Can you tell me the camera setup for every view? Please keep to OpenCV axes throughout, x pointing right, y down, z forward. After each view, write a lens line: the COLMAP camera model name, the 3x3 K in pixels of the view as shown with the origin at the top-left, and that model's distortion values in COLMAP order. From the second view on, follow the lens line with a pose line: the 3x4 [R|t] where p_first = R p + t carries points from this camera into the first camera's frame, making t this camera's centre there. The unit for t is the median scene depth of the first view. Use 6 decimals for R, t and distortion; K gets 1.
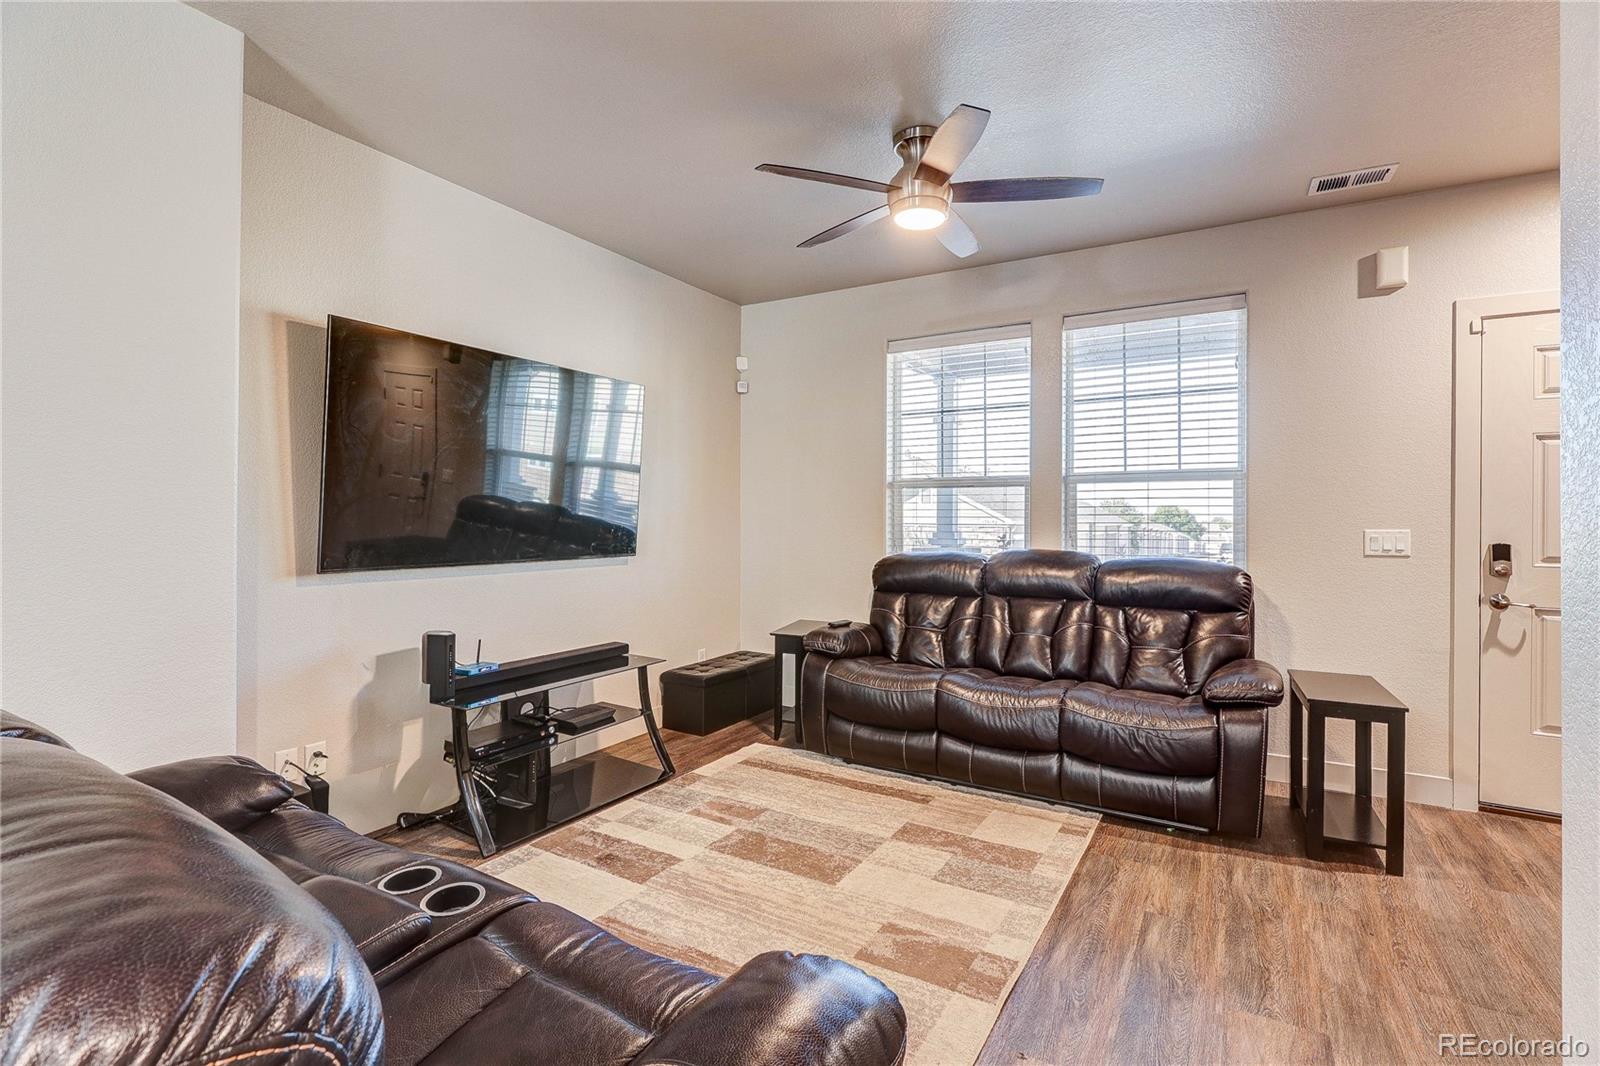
lens RADIAL K [[761.5, 0, 786.5], [0, 761.5, 521.2], [0, 0, 1]] dist [-0.001560, 0.000311]
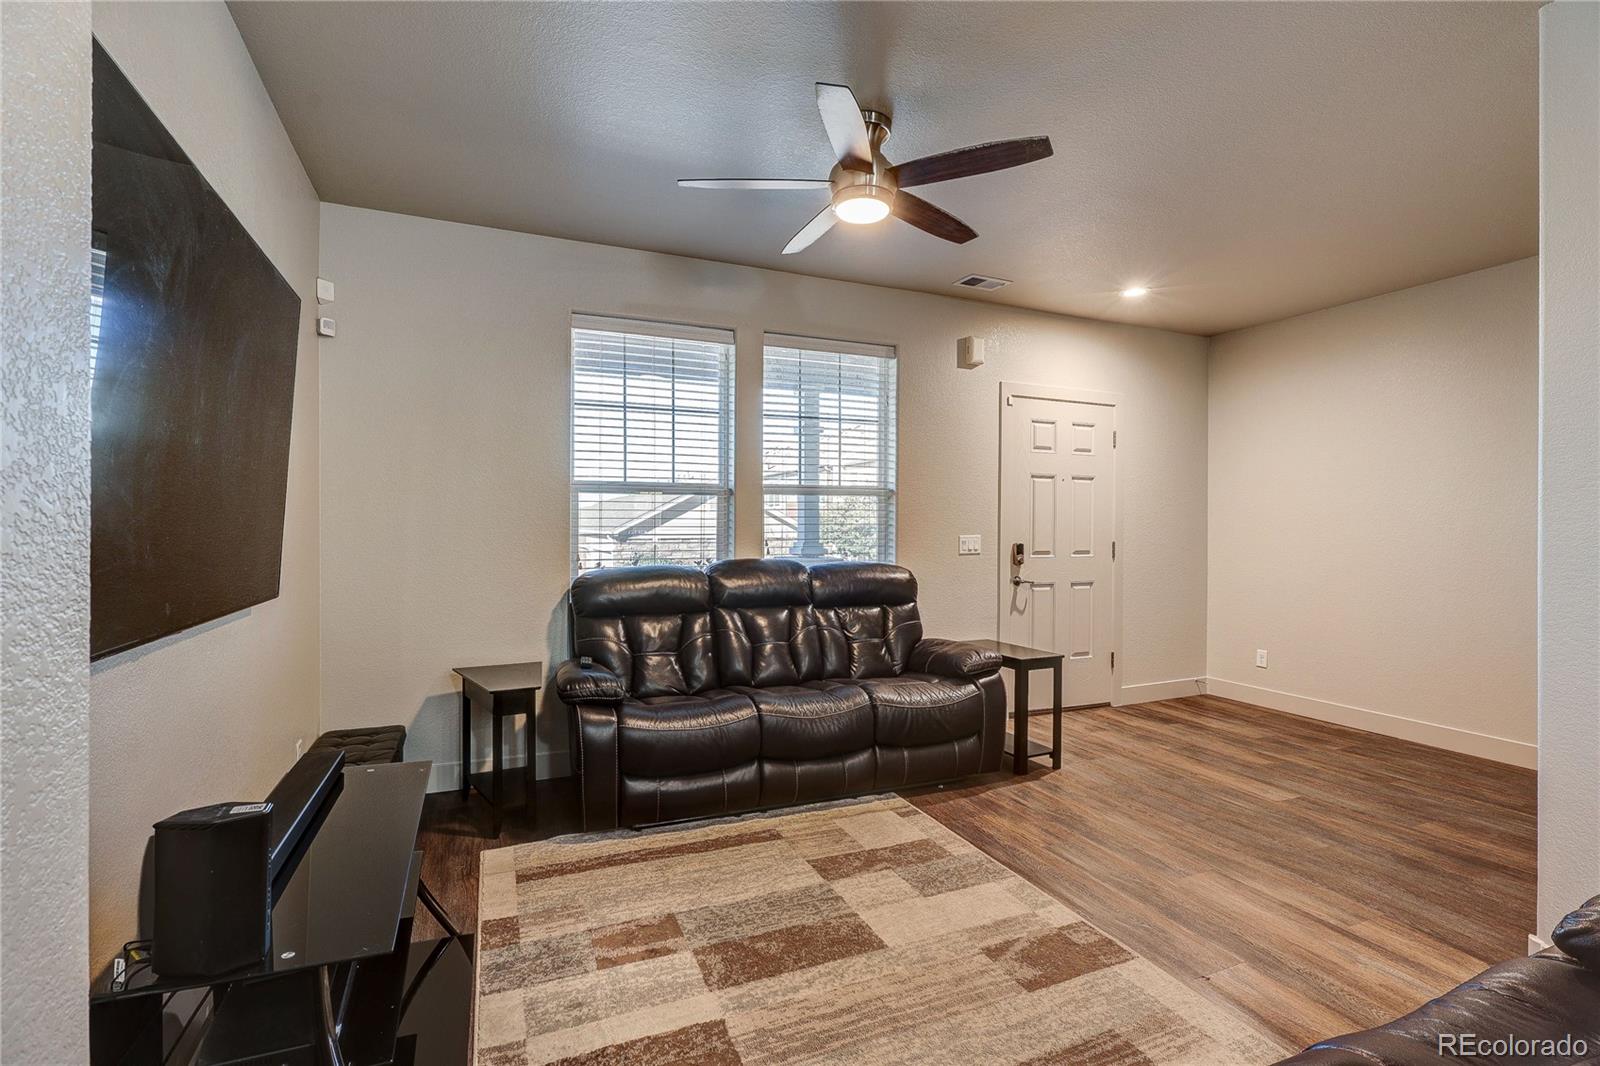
lens RADIAL K [[761.5, 0, 802.8], [0, 761.5, 533.4], [0, 0, 1]] dist [-0.001560, 0.000311]
pose [[0.570320, -0.010702, 0.821353, -0.541522], [0.004051, 0.999940, 0.010216, -0.007709], [-0.821413, -0.002499, 0.570328, 0.440258]]
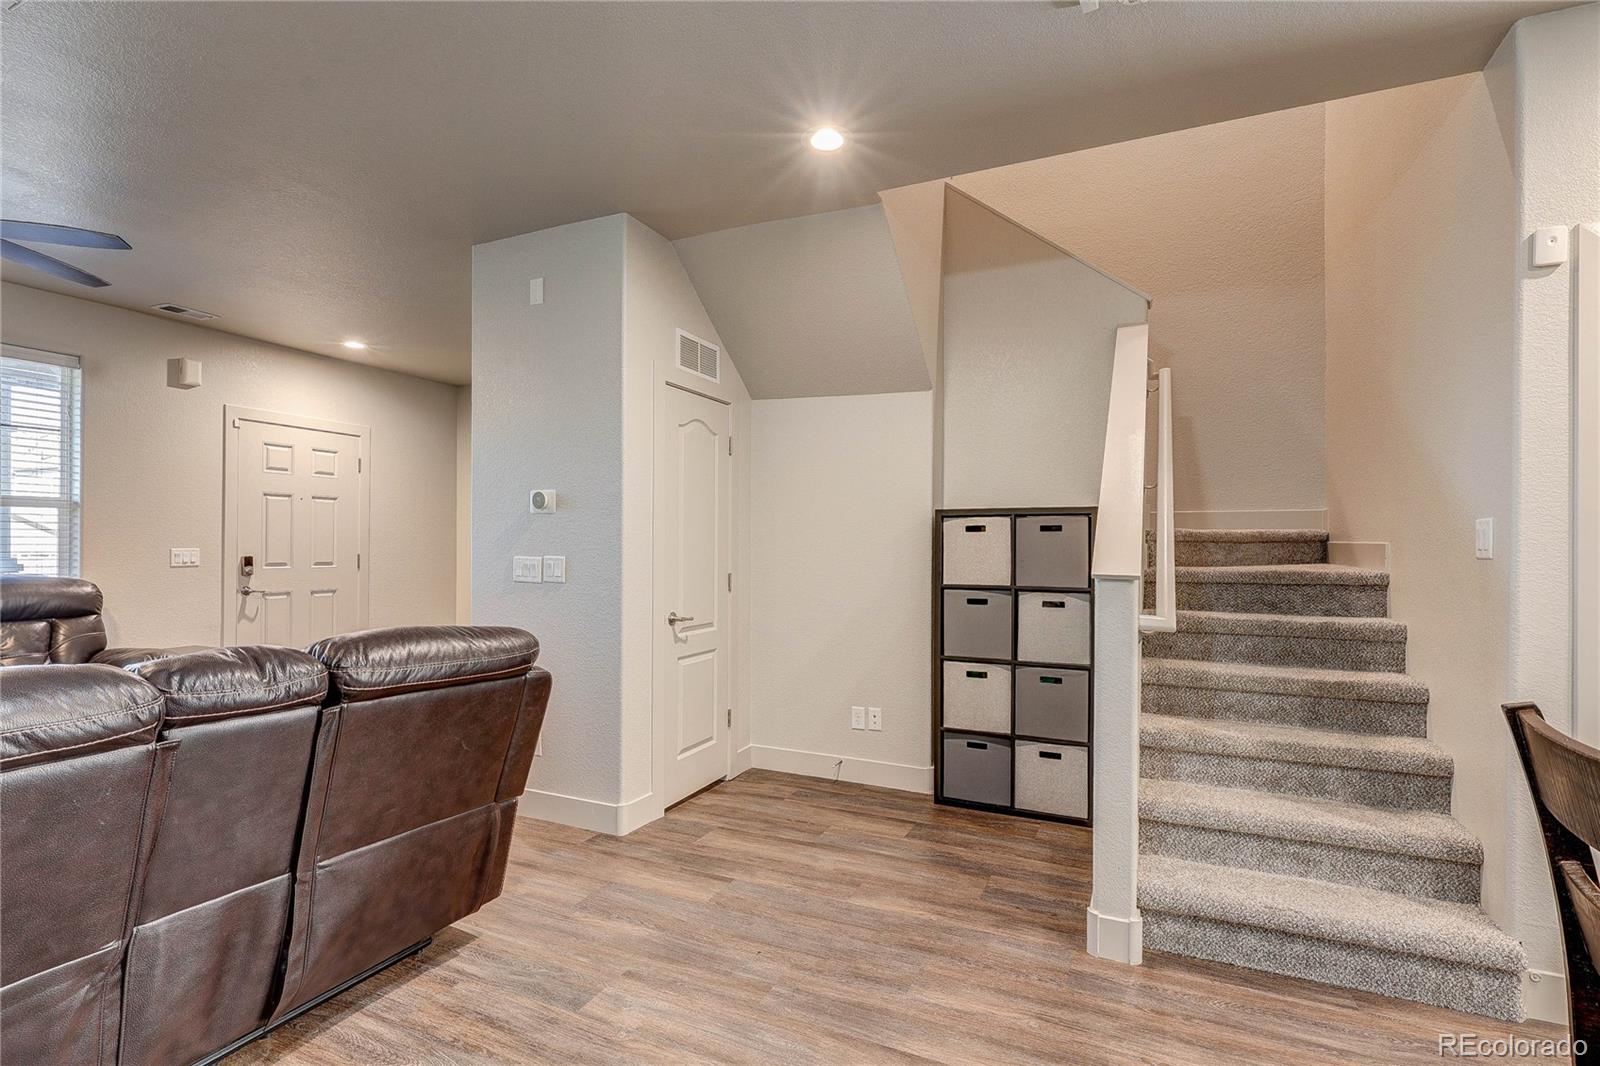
lens RADIAL K [[761.5, 0, 791.2], [0, 761.5, 544.9], [0, 0, 1]] dist [-0.001560, 0.000311]
pose [[-0.100695, -0.006636, 0.994895, -0.781215], [-0.003585, 0.999974, 0.006307, -0.008873], [-0.994911, -0.002932, -0.100716, -0.019185]]
